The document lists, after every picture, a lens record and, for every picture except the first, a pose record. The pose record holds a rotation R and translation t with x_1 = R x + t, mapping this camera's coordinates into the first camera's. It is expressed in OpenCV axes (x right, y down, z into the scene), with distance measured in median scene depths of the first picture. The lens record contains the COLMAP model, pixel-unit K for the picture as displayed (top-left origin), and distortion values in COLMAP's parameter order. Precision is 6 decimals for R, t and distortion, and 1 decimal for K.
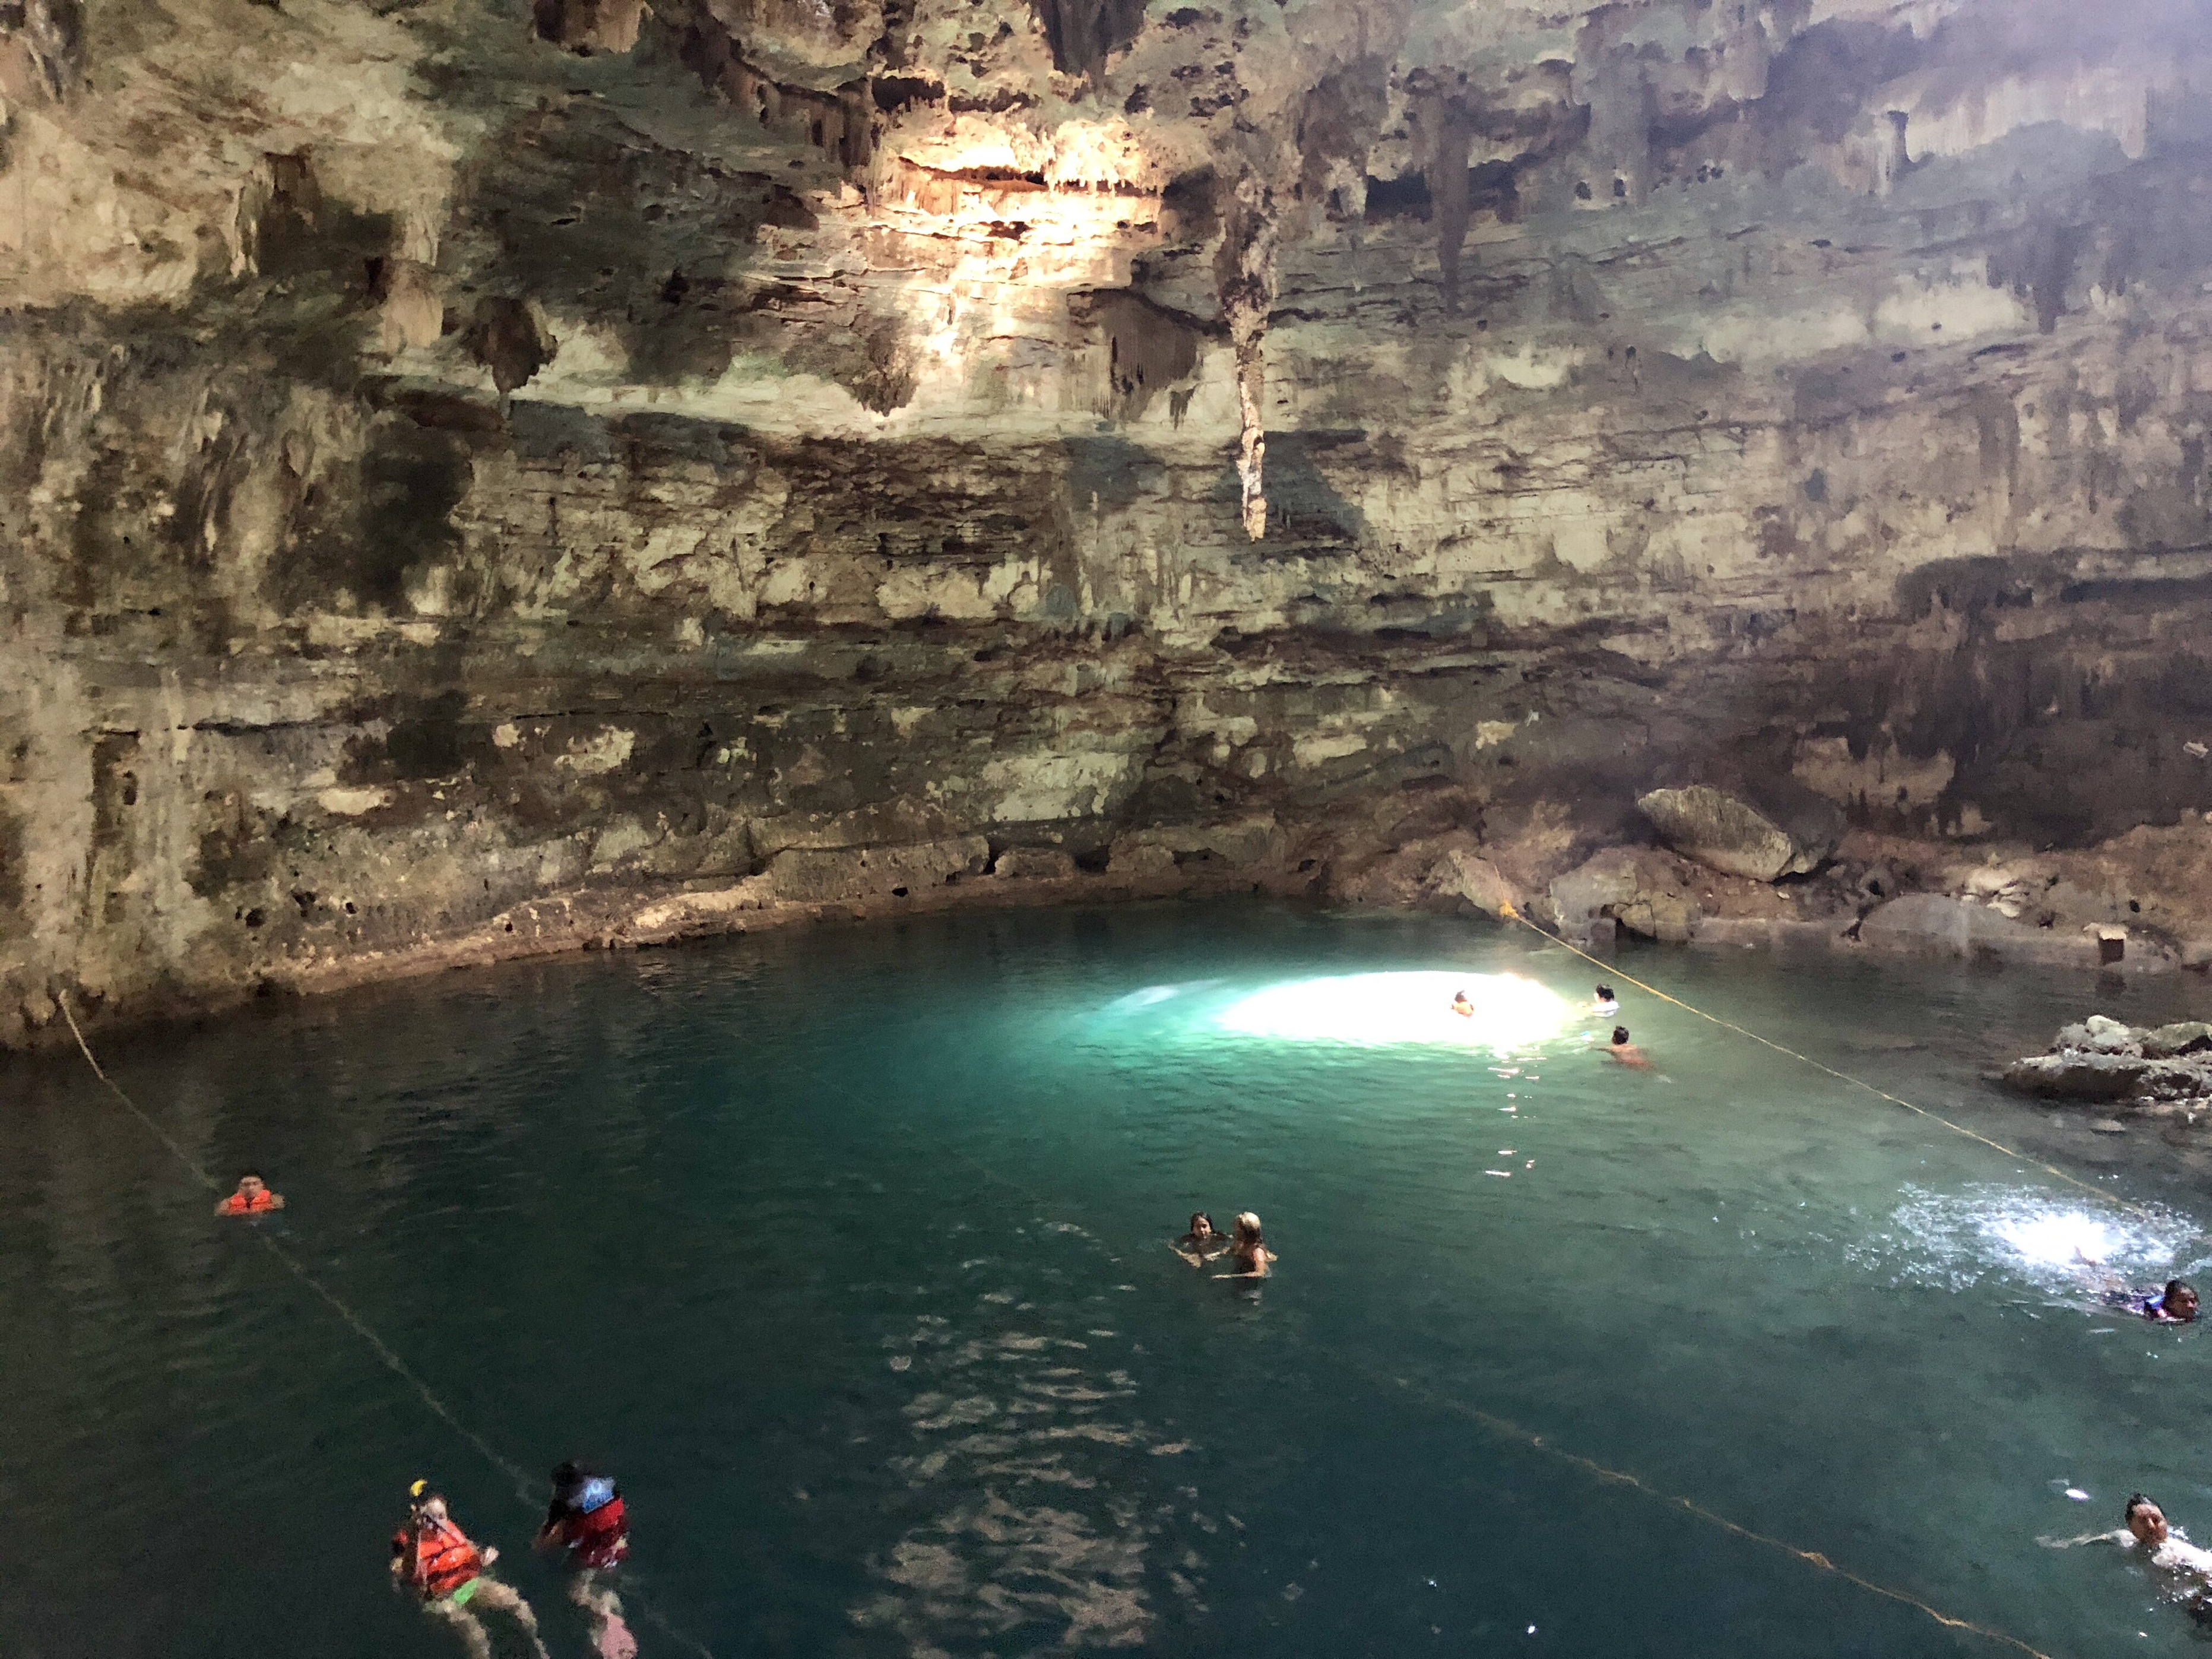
lens RADIAL K [[1805.7, 0, 1105.0], [0, 1805.7, 819.5], [0, 0, 1]] dist [0.056036, -0.066726]
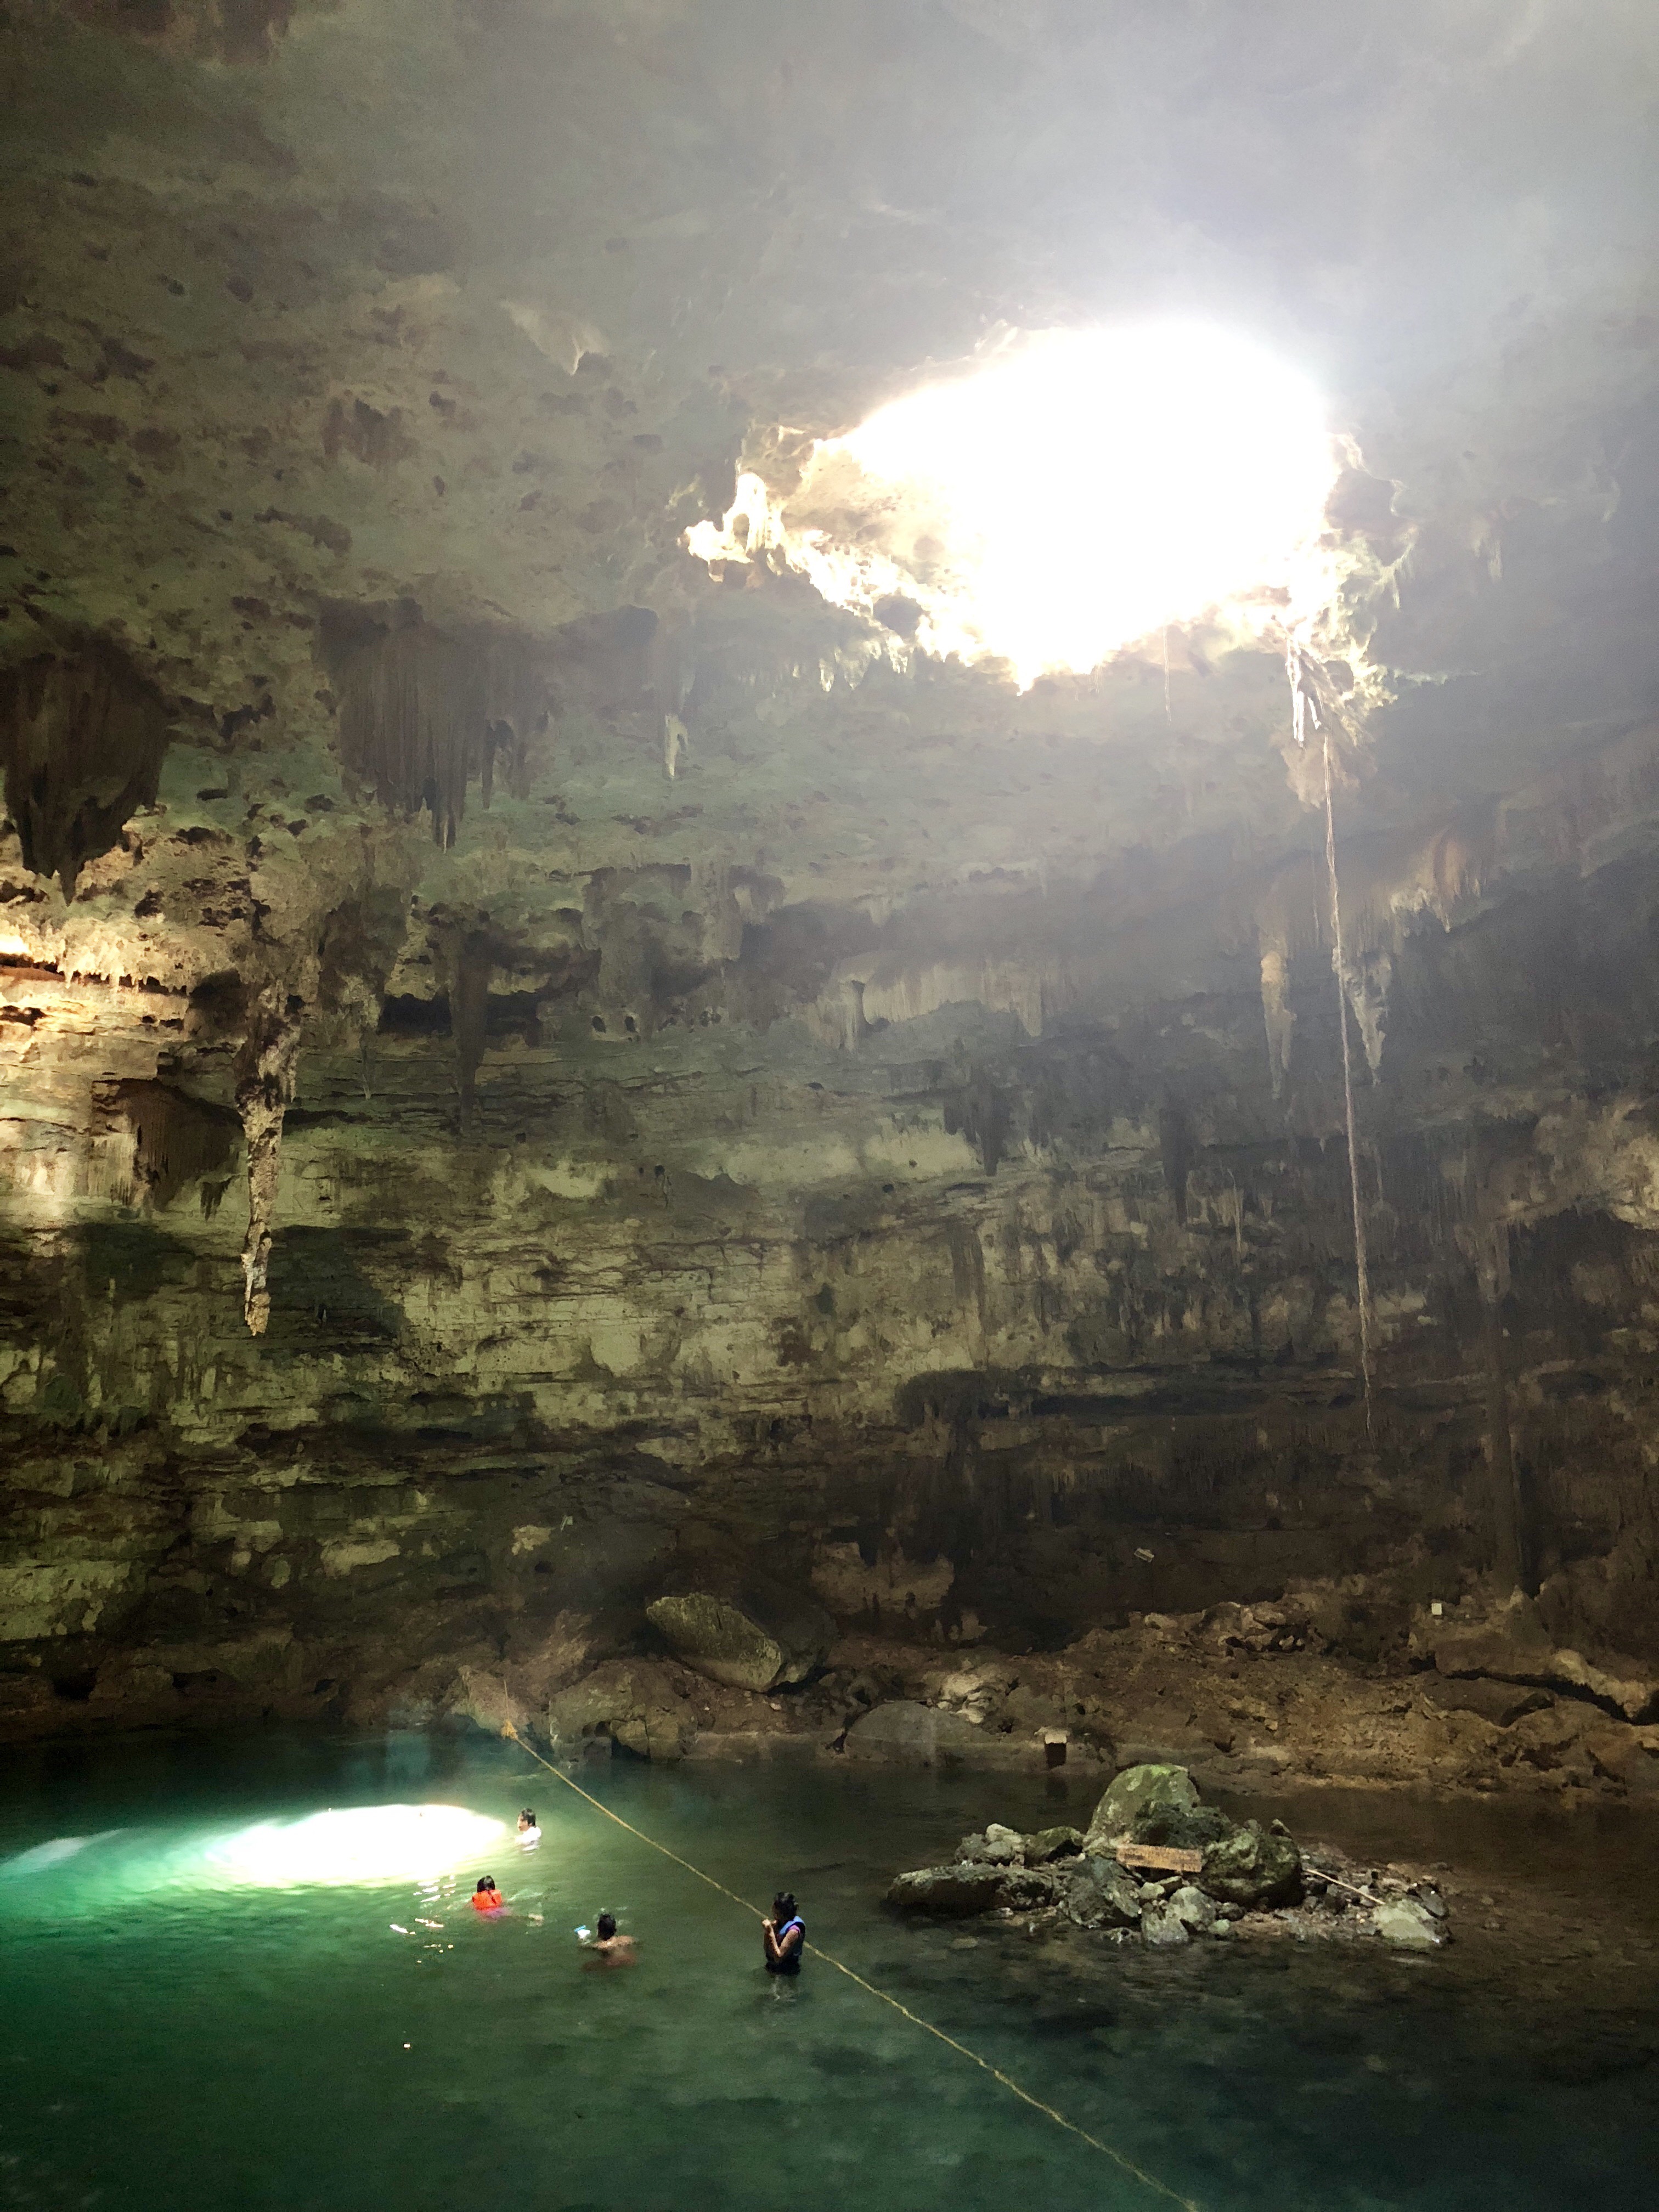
lens RADIAL K [[1805.5, 0, 829.5], [0, 1805.5, 1099.1], [0, 0, 1]] dist [0.056036, -0.066726]
pose [[0.959900, 0.065713, 0.272532, 0.100176], [0.013398, 0.960276, -0.278730, 0.000101], [-0.280022, 0.271205, 0.920889, -0.018173]]
